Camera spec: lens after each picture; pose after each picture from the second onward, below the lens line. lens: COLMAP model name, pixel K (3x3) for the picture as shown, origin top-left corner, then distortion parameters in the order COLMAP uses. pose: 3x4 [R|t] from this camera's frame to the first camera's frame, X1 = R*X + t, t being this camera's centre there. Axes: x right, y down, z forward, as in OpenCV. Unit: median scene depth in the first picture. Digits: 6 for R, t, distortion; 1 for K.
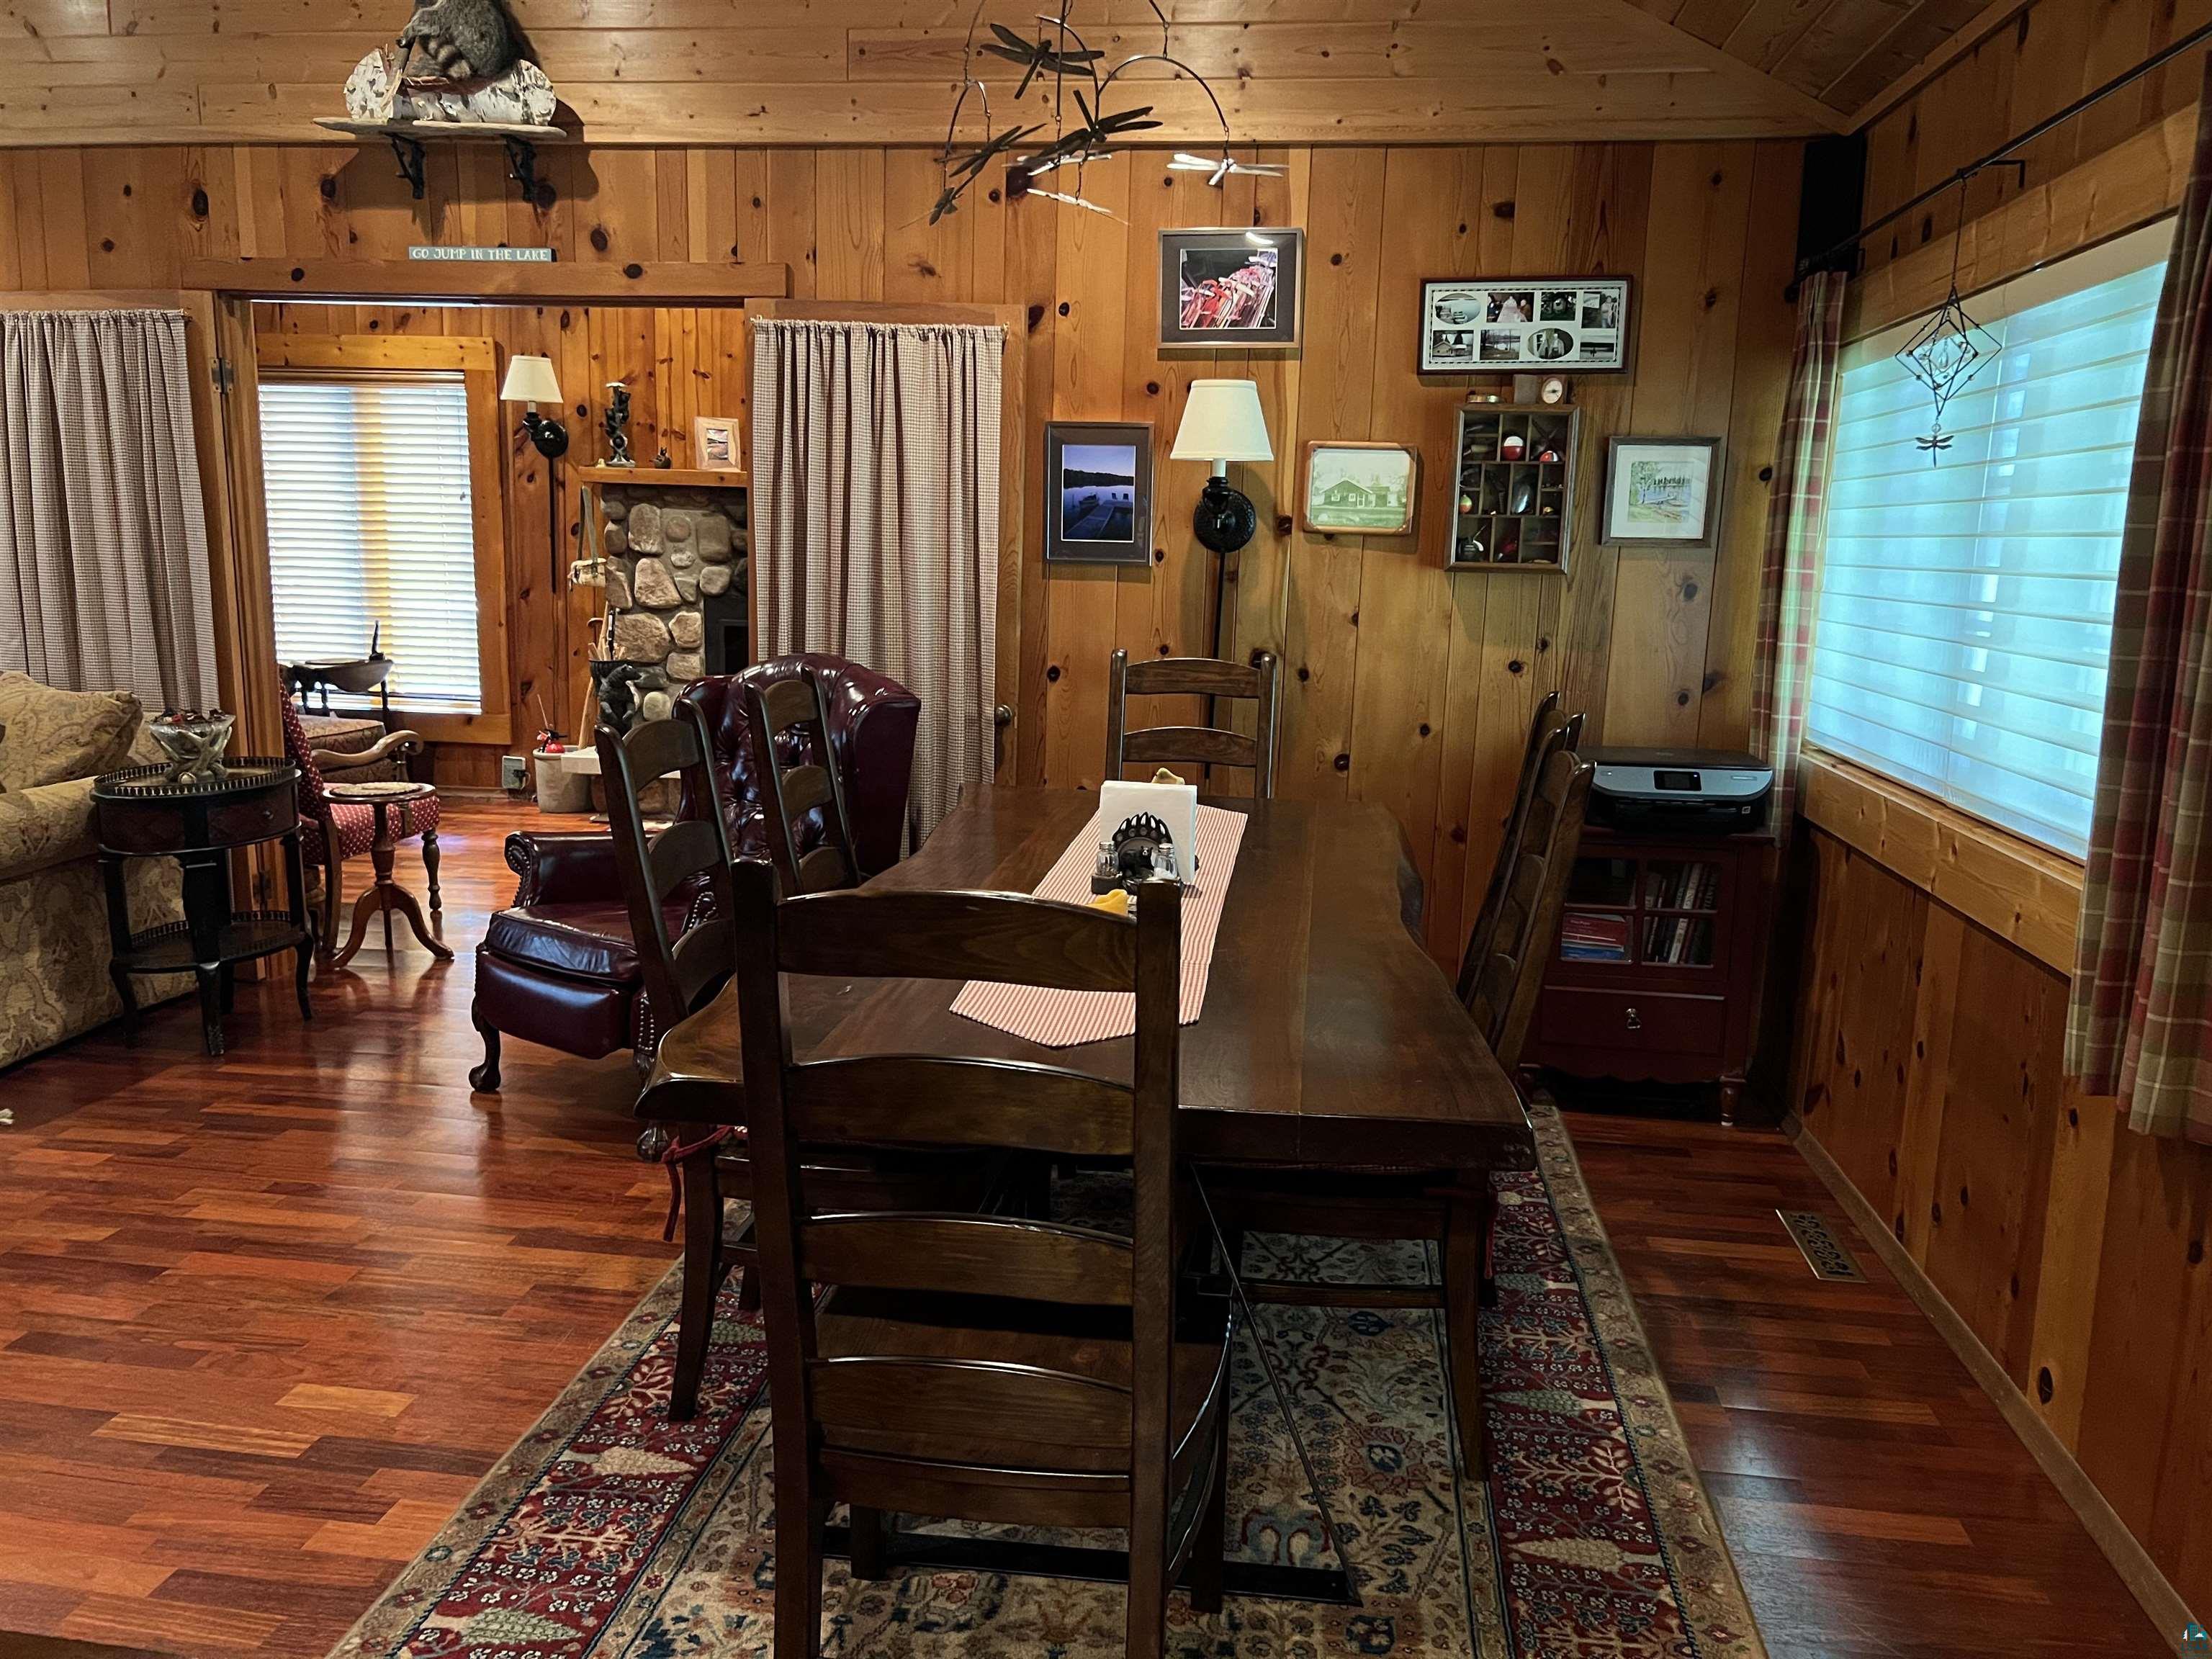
lens RADIAL K [[1670.2, 0, 1122.3], [0, 1670.2, 840.1], [0, 0, 1]] dist [0.038927, -0.043907]
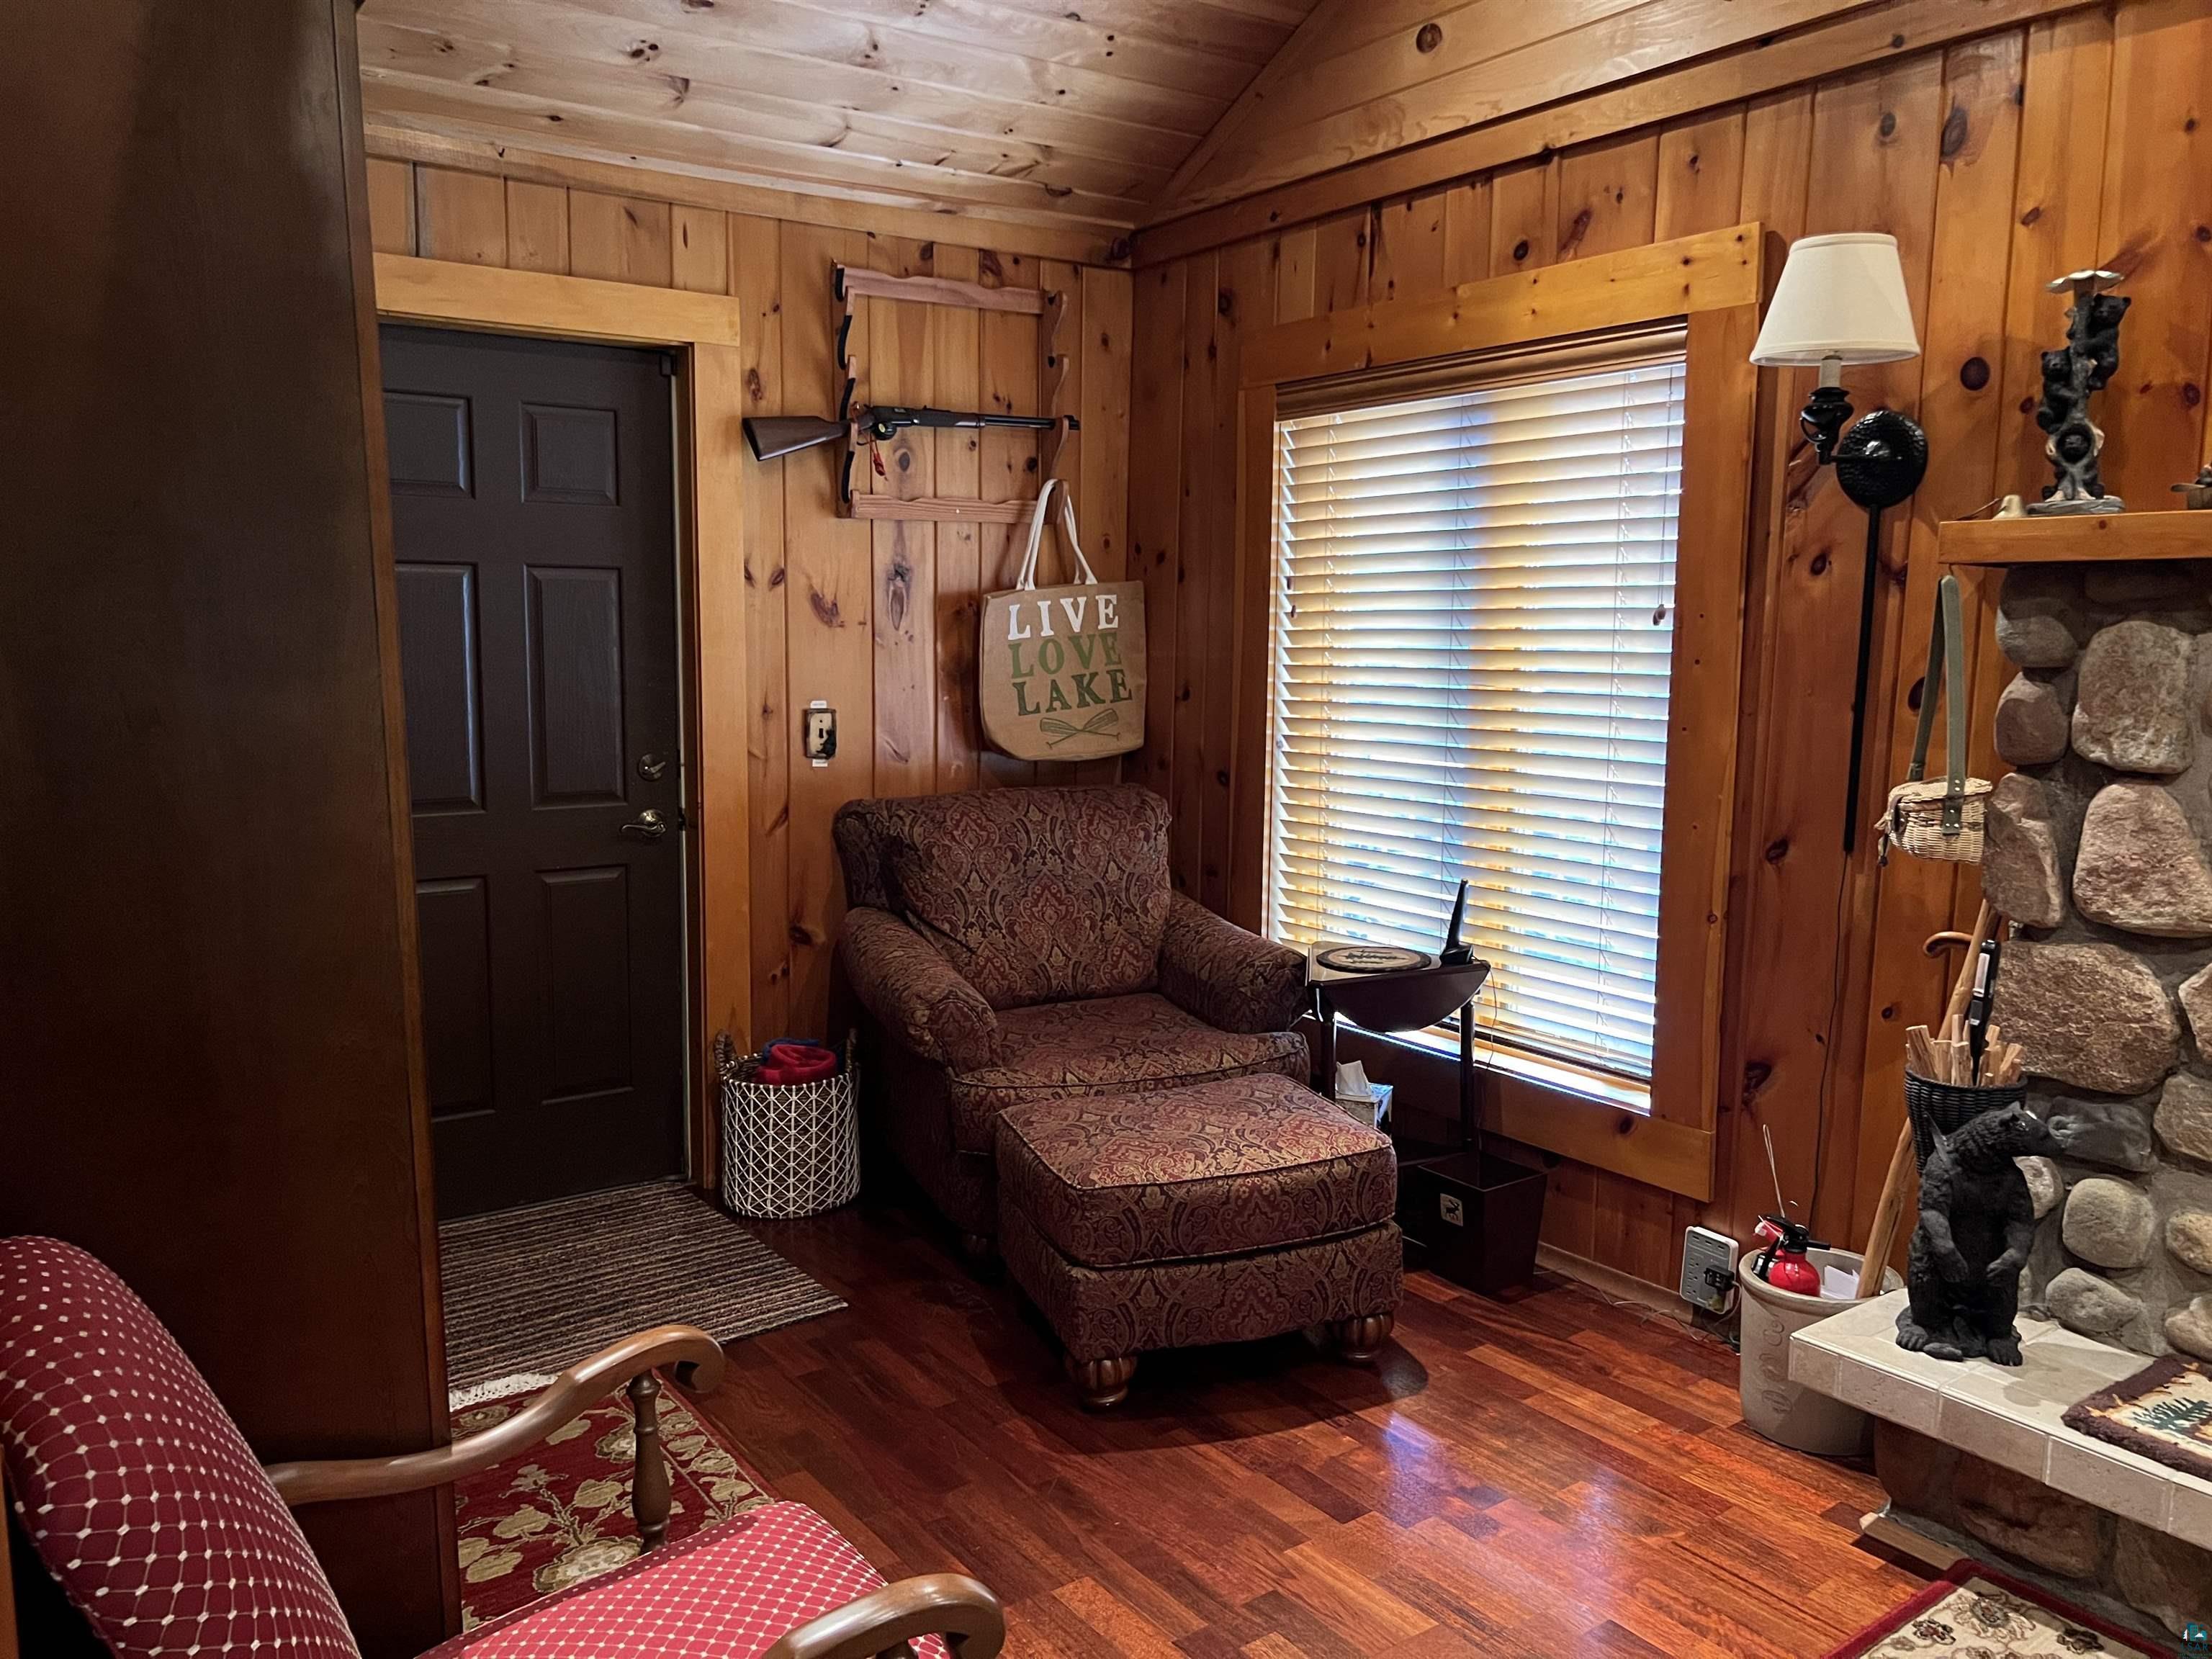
lens RADIAL K [[1670.2, 0, 1122.3], [0, 1670.2, 840.1], [0, 0, 1]] dist [0.038927, -0.043907]
pose [[0.693207, 0.072793, -0.717053, -0.308100], [-0.124792, 0.991983, -0.019940, -0.212706], [0.709853, 0.103305, 0.696733, 1.065227]]
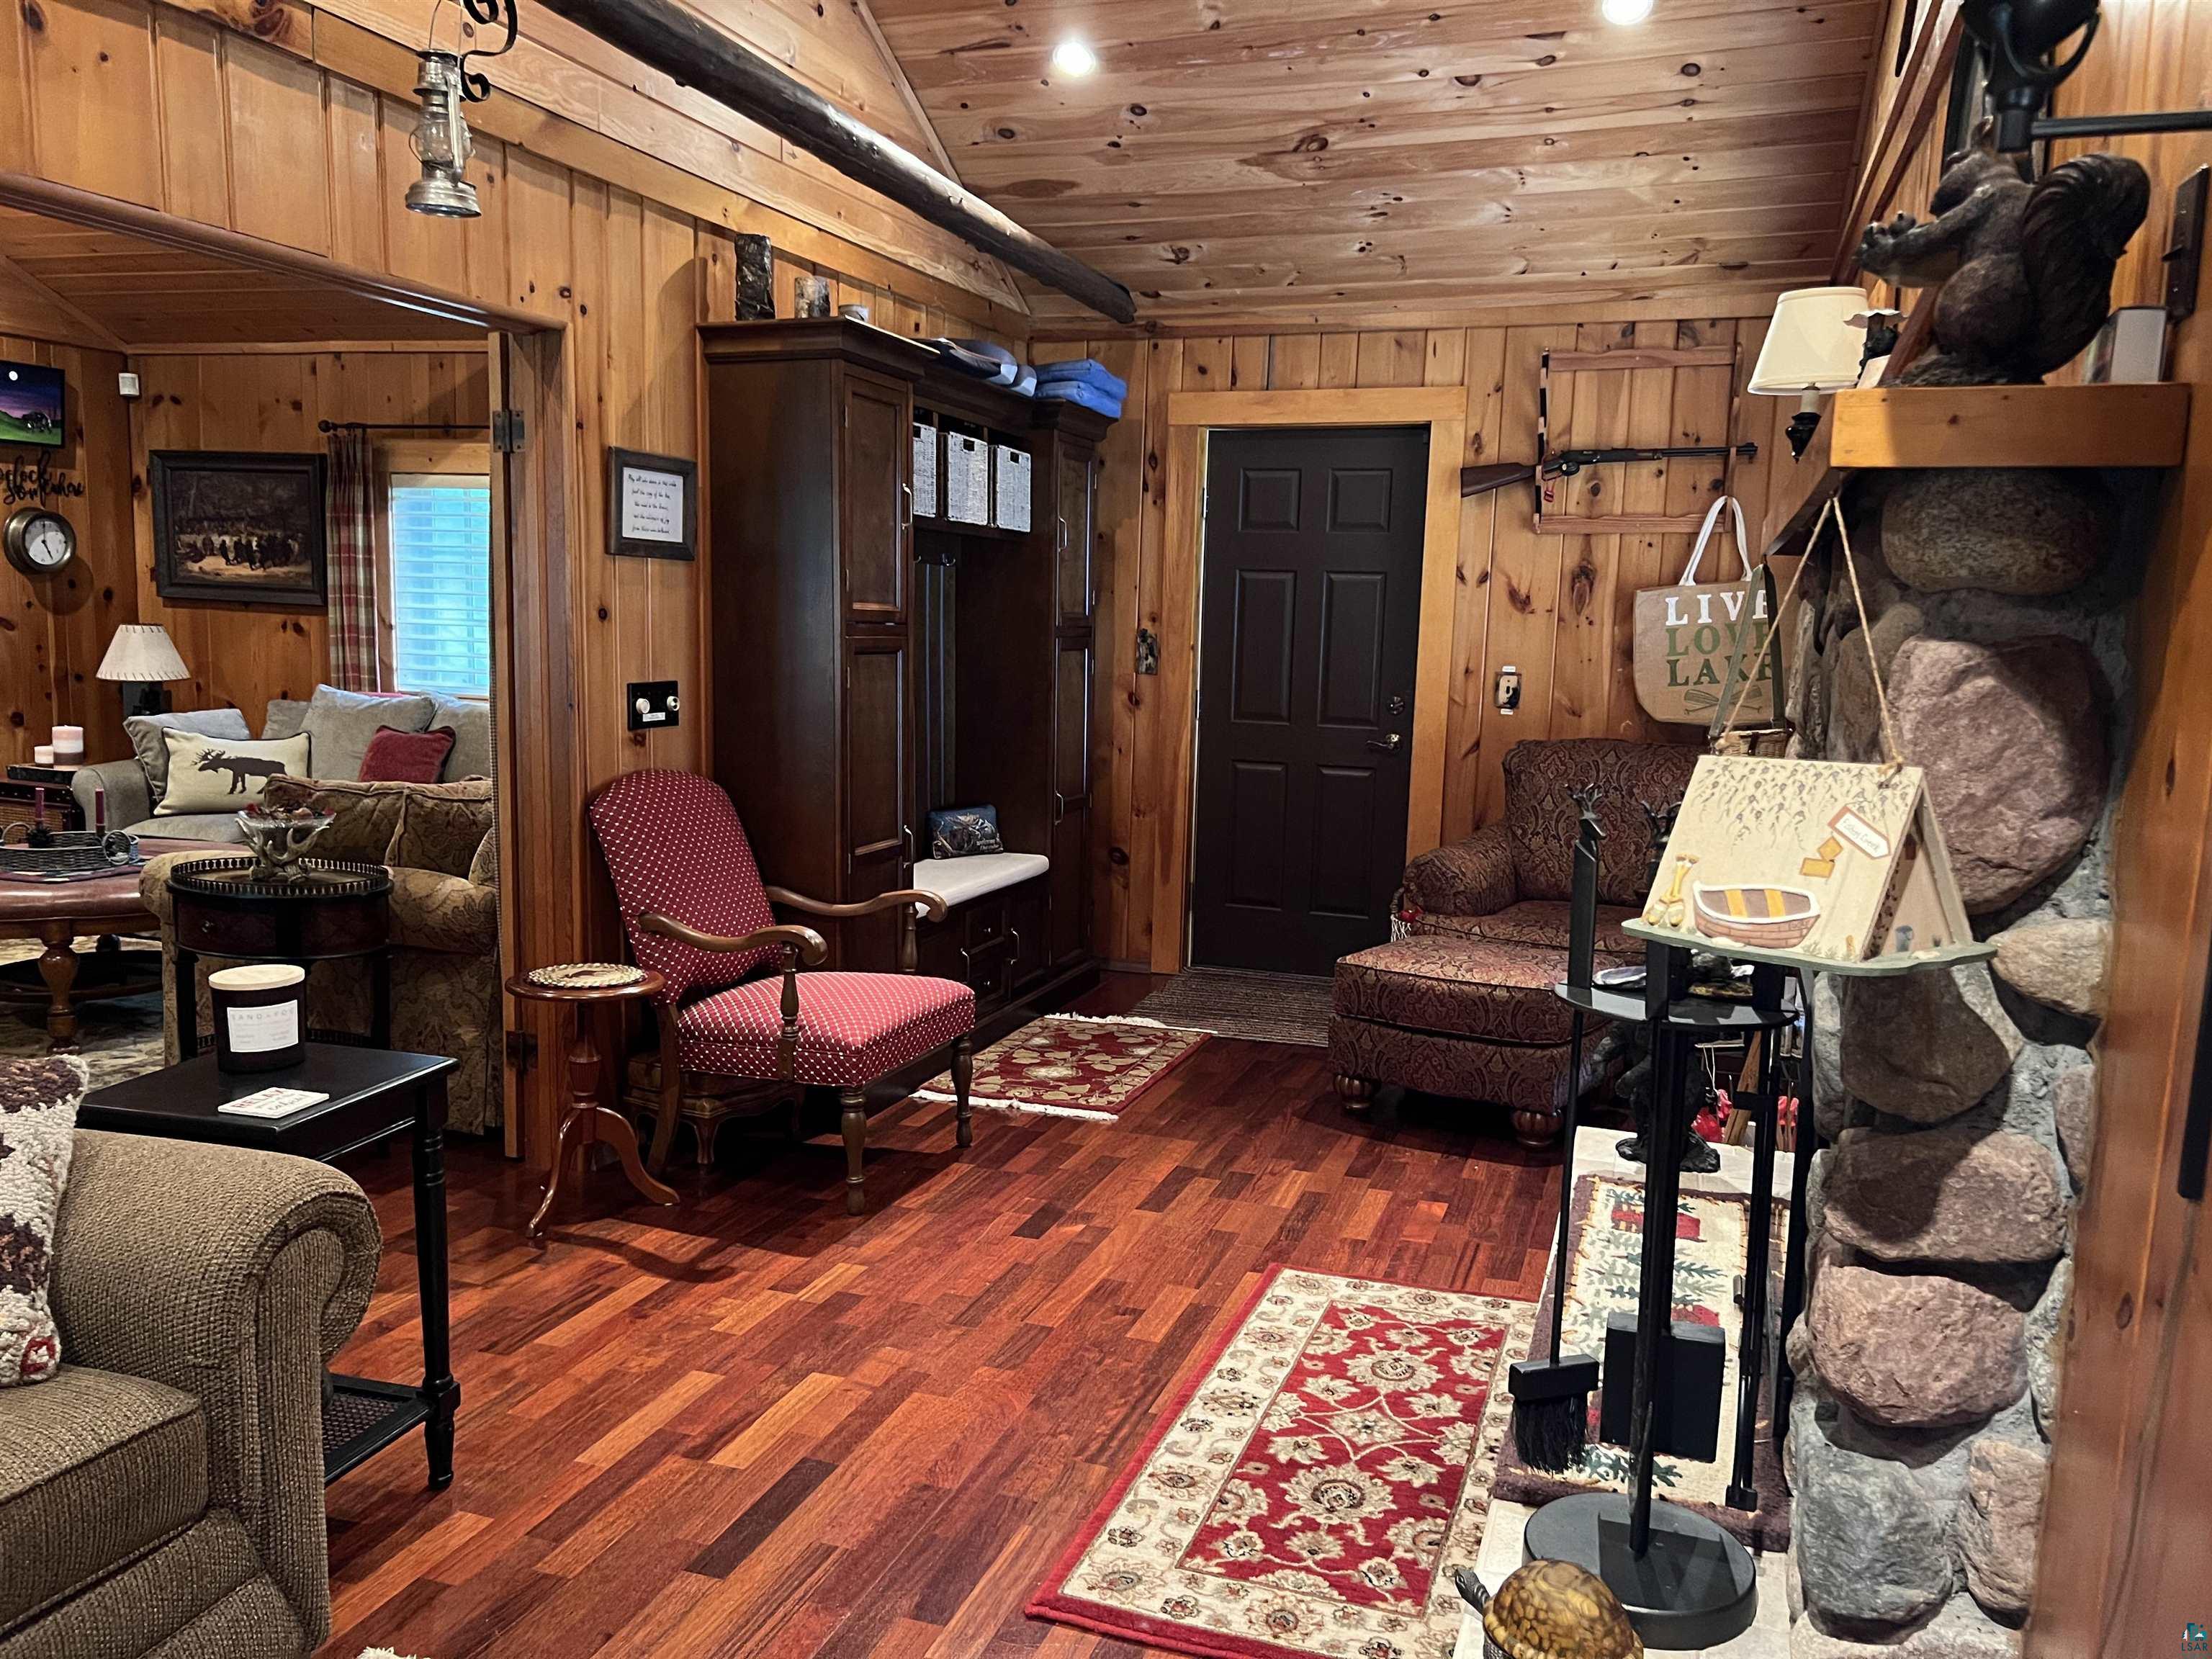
lens RADIAL K [[1676.5, 0, 1106.0], [0, 1676.5, 829.5], [0, 0, 1]] dist [0.058943, -0.046853]
pose [[-0.199748, 0.095497, -0.975183, 0.247175], [-0.215733, 0.966532, 0.138838, -0.278971], [0.955804, 0.238111, -0.172461, 1.546177]]
